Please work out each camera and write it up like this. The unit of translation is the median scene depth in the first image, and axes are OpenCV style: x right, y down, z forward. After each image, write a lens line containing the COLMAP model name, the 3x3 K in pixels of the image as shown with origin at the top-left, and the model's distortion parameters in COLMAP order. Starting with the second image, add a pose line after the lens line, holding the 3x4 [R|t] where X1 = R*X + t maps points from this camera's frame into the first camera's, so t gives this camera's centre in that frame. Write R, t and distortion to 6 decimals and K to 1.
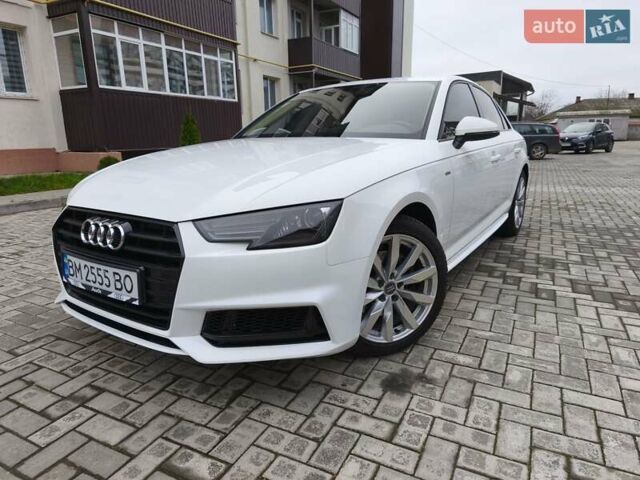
lens RADIAL K [[431.0, 0, 322.0], [0, 431.0, 237.7], [0, 0, 1]] dist [0.047395, -0.050761]
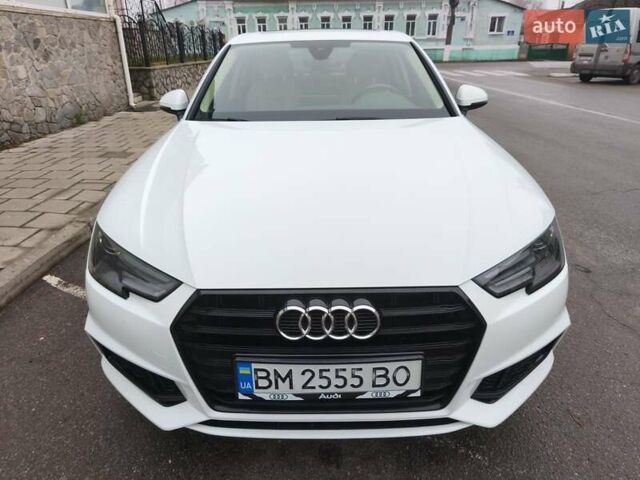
lens RADIAL K [[422.3, 0, 321.1], [0, 422.3, 249.7], [0, 0, 1]] dist [0.027785, -0.000683]
pose [[0.830837, -0.234002, 0.504929, -0.855343], [0.130827, 0.964002, 0.231483, -0.290023], [-0.540920, -0.126266, 0.831542, 0.460760]]
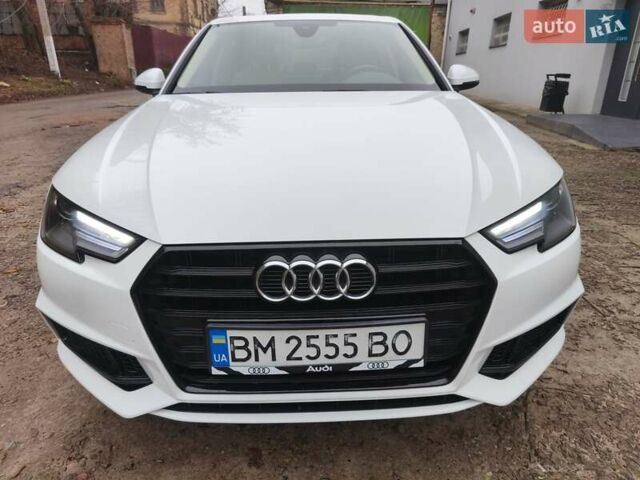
lens RADIAL K [[431.0, 0, 322.0], [0, 431.0, 237.7], [0, 0, 1]] dist [0.047395, -0.050761]
pose [[0.812235, -0.219394, 0.540500, -0.832951], [0.134978, 0.972117, 0.191753, -0.185806], [-0.567499, -0.082792, 0.819201, 0.517992]]
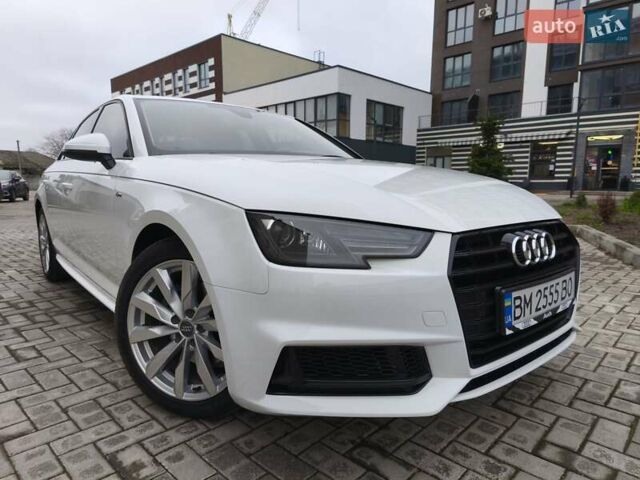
lens RADIAL K [[435.7, 0, 321.2], [0, 435.7, 241.7], [0, 0, 1]] dist [0.000568, -0.001153]
pose [[0.291005, -0.123440, 0.948725, -1.466303], [0.222588, 0.973165, 0.058345, -0.167285], [-0.930468, 0.194196, 0.310672, 1.148779]]
